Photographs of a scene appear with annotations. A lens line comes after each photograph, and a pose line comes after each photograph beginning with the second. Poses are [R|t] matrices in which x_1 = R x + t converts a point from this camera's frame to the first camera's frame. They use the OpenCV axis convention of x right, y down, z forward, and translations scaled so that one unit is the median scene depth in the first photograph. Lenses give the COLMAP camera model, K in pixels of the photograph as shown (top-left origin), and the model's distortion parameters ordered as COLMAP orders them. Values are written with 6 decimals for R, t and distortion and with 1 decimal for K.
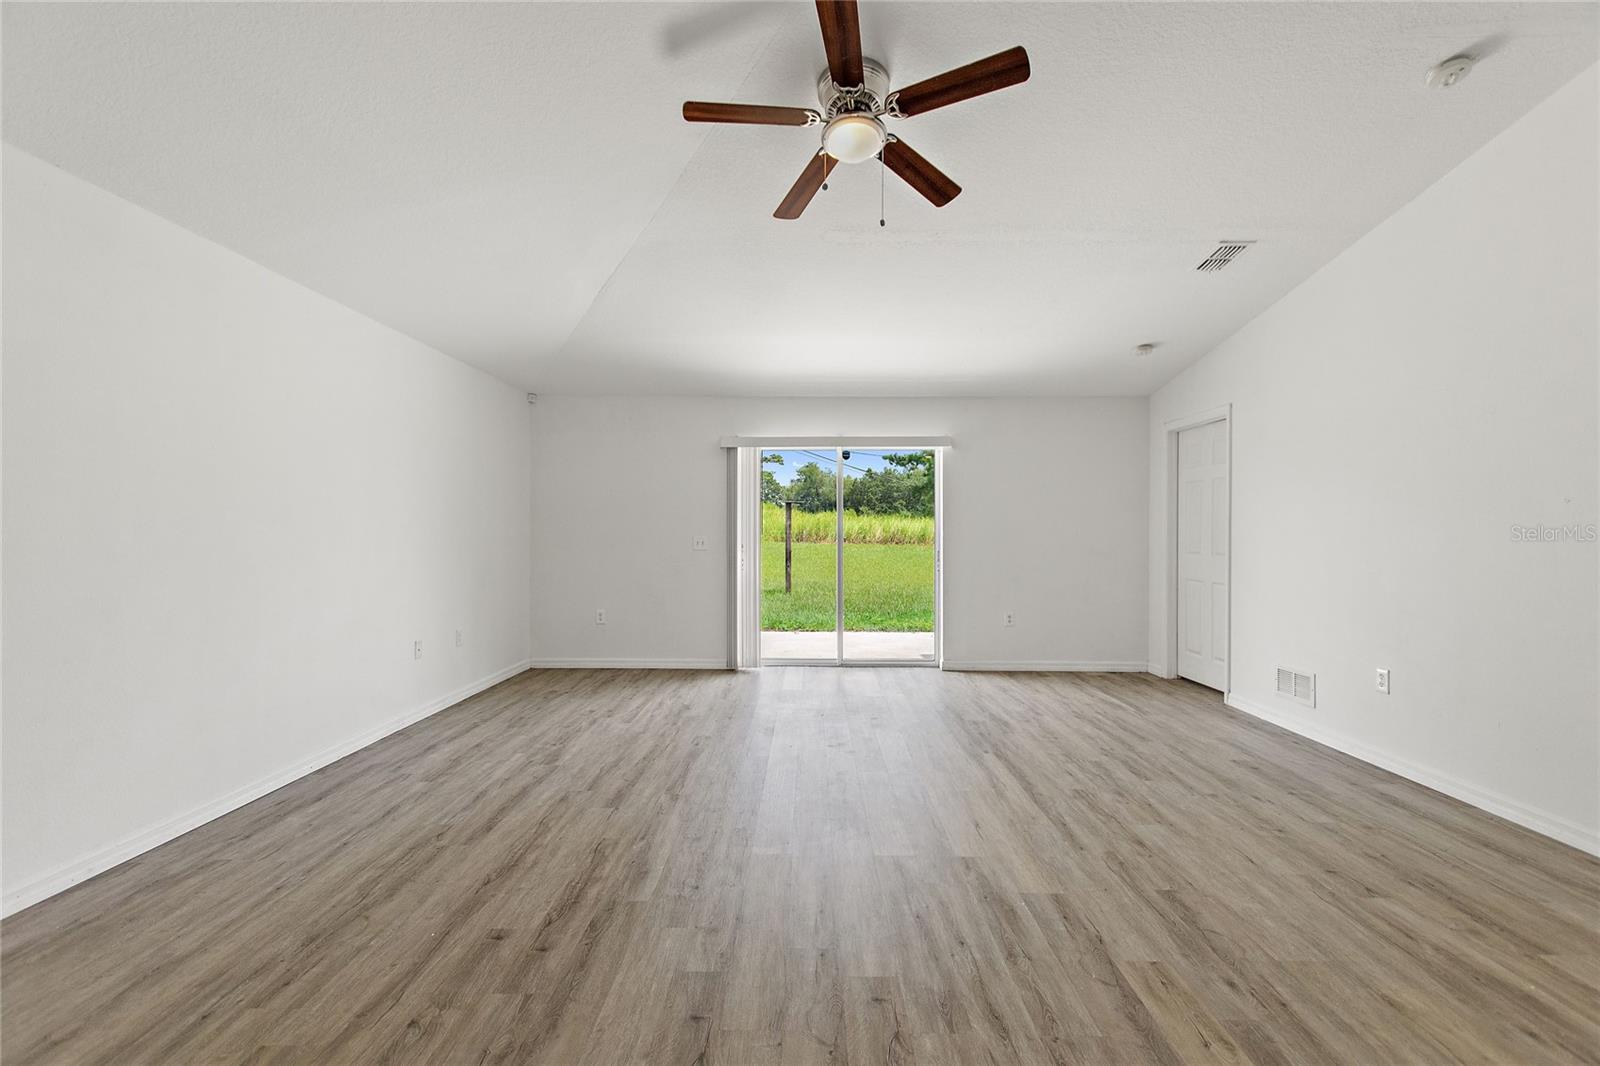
lens RADIAL K [[695.2, 0, 801.8], [0, 695.2, 532.8], [0, 0, 1]] dist [0.000873, -0.000418]
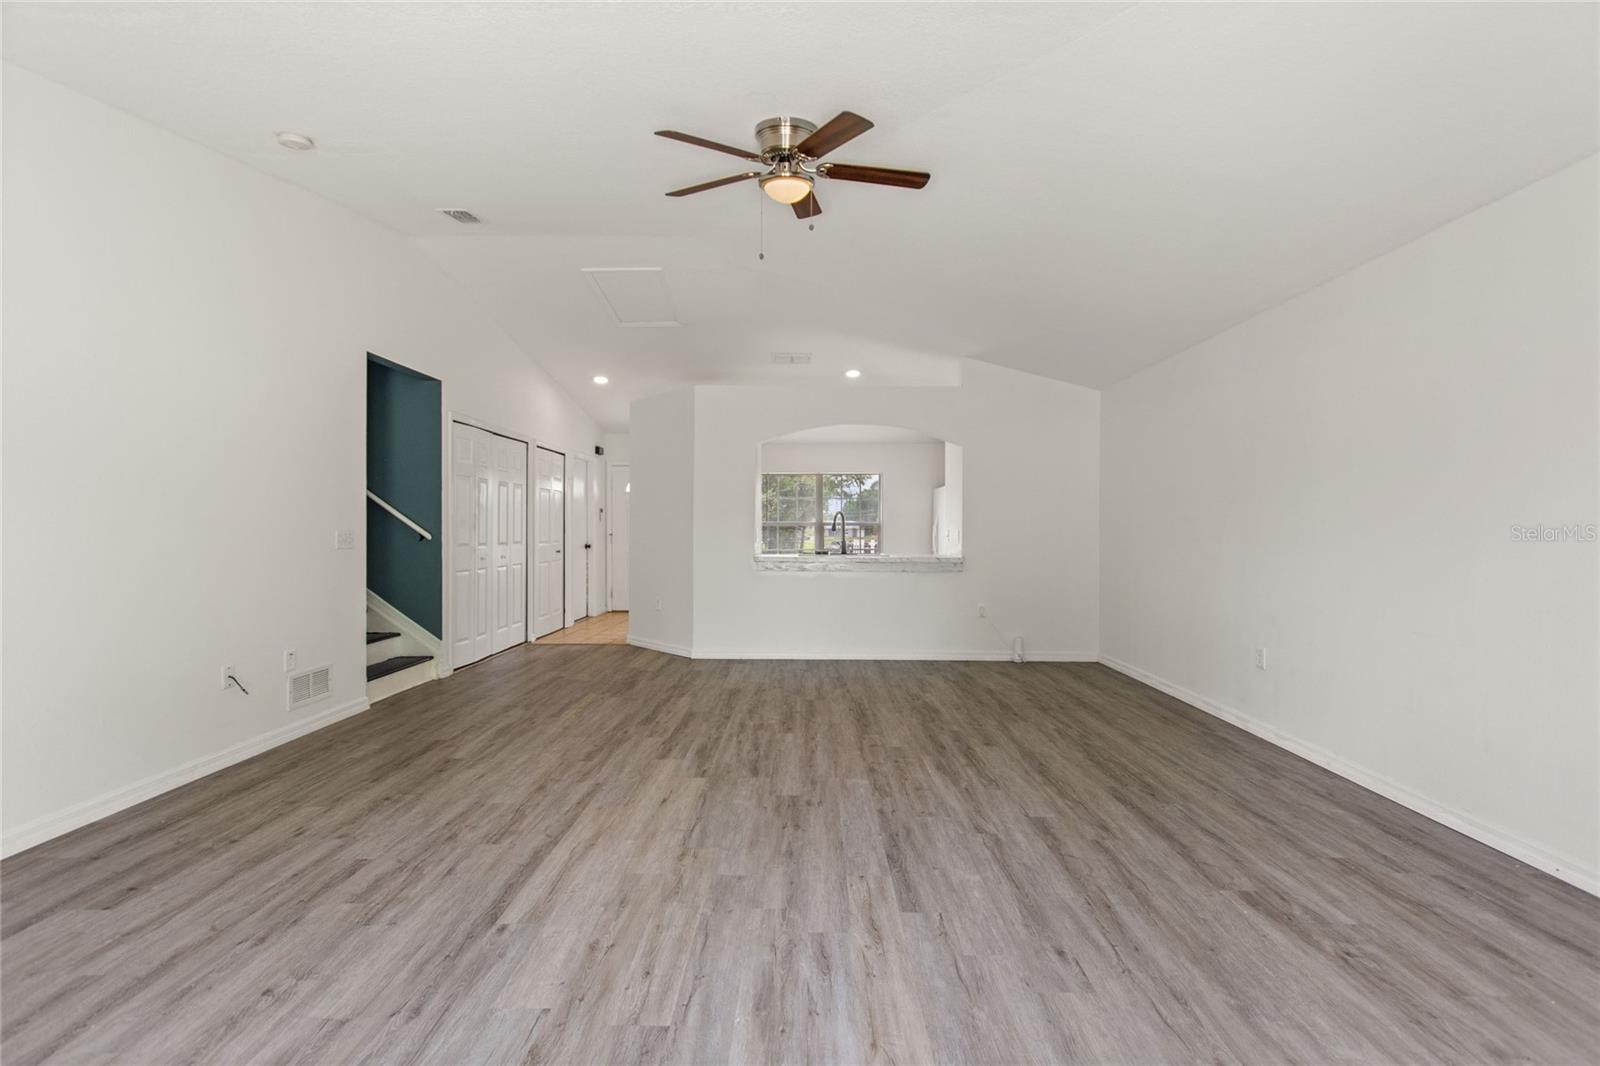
lens RADIAL K [[695.2, 0, 800.0], [0, 695.2, 529.8], [0, 0, 1]] dist [0.000873, -0.000418]
pose [[-0.999993, -0.003538, 0.000754, 0.044363], [-0.003535, 0.999986, 0.003971, 0.004153], [-0.000768, 0.003969, -0.999992, 1.945139]]
